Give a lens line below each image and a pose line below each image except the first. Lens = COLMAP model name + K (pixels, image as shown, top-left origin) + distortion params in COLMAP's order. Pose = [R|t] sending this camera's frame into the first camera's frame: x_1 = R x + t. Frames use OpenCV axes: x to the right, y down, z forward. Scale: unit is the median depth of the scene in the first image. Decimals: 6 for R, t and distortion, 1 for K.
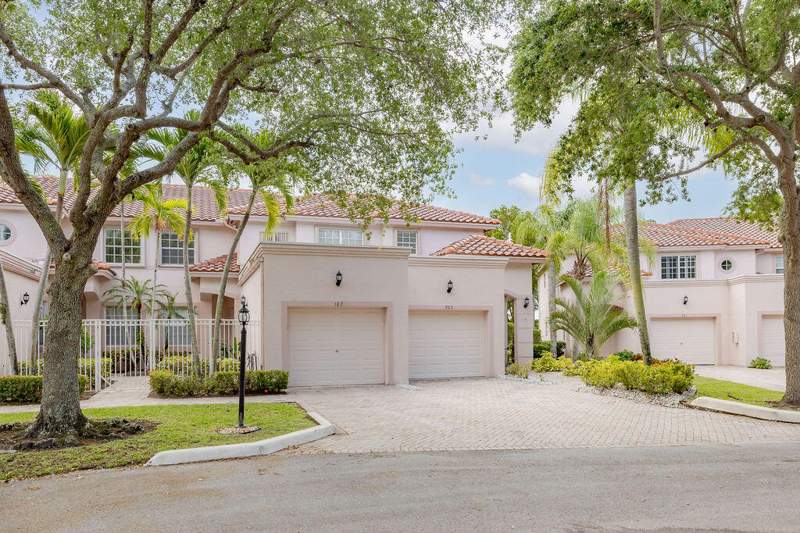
lens RADIAL K [[584.1, 0, 397.3], [0, 584.1, 269.2], [0, 0, 1]] dist [-0.006184, 0.005069]
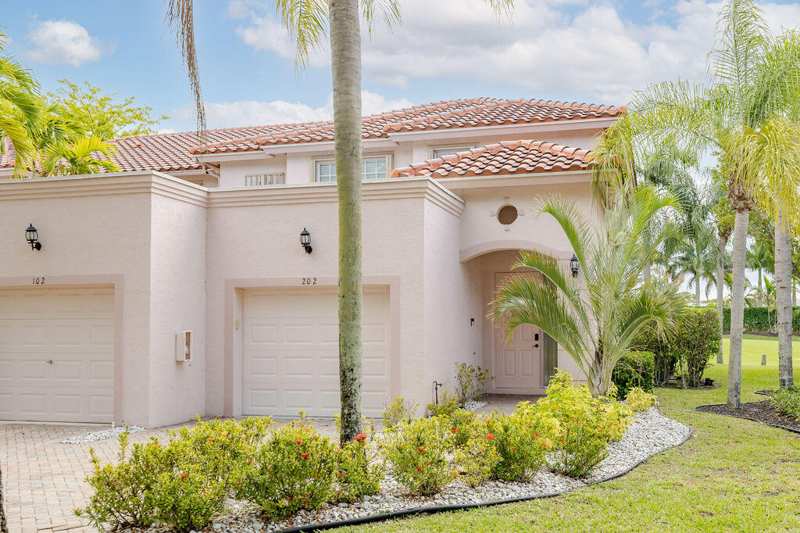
lens RADIAL K [[798.7, 0, 398.8], [0, 798.7, 261.7], [0, 0, 1]] dist [0.003987, 0.000000]
pose [[0.852748, -0.040718, -0.520732, 0.621349], [0.057440, 0.998221, 0.016009, 0.048315], [0.519154, -0.043563, 0.853570, 0.511303]]
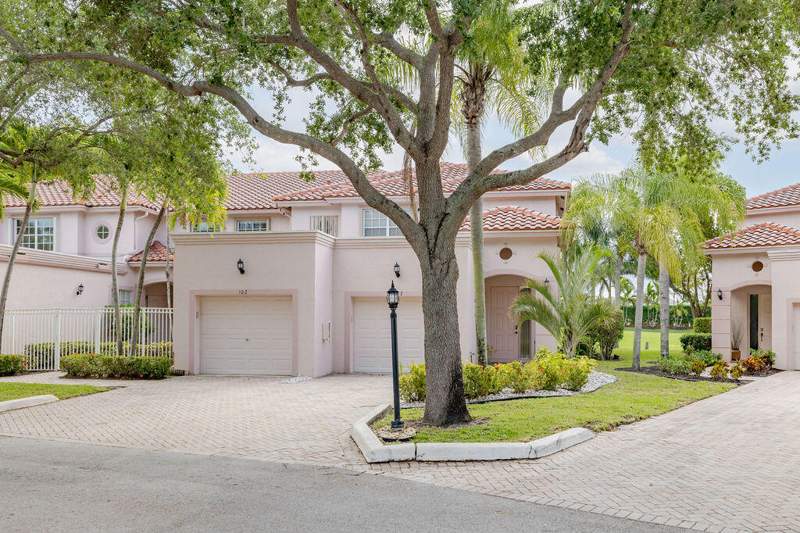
lens RADIAL K [[665.3, 0, 405.8], [0, 665.3, 273.8], [0, 0, 1]] dist [0.002265, 0.011791]
pose [[0.893654, -0.023161, -0.448158, 0.651411], [0.041930, 0.998608, 0.032004, 0.003948], [0.446793, -0.047392, 0.893381, 0.121905]]
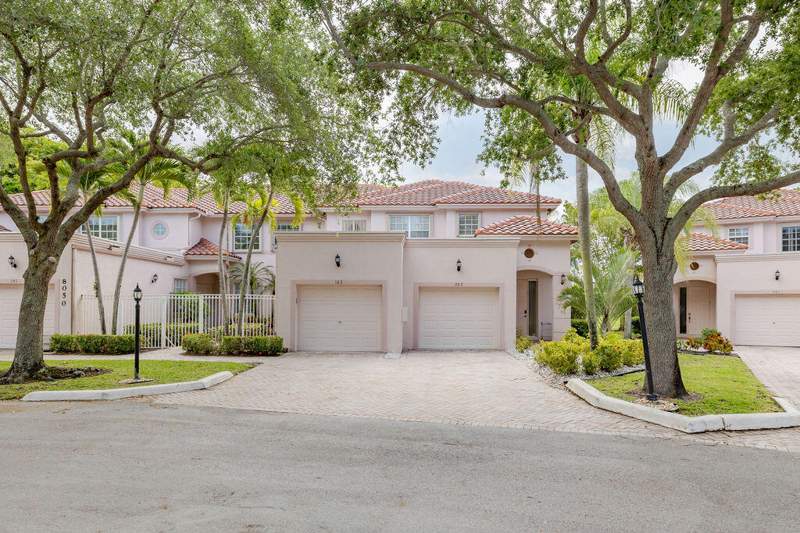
lens RADIAL K [[521.6, 0, 396.7], [0, 521.6, 265.1], [0, 0, 1]] dist [-0.002452, 0.000313]
pose [[0.938208, -0.014012, -0.345789, 0.373486], [0.025508, 0.999262, 0.028717, -0.002152], [0.345132, -0.035763, 0.937873, 0.059080]]
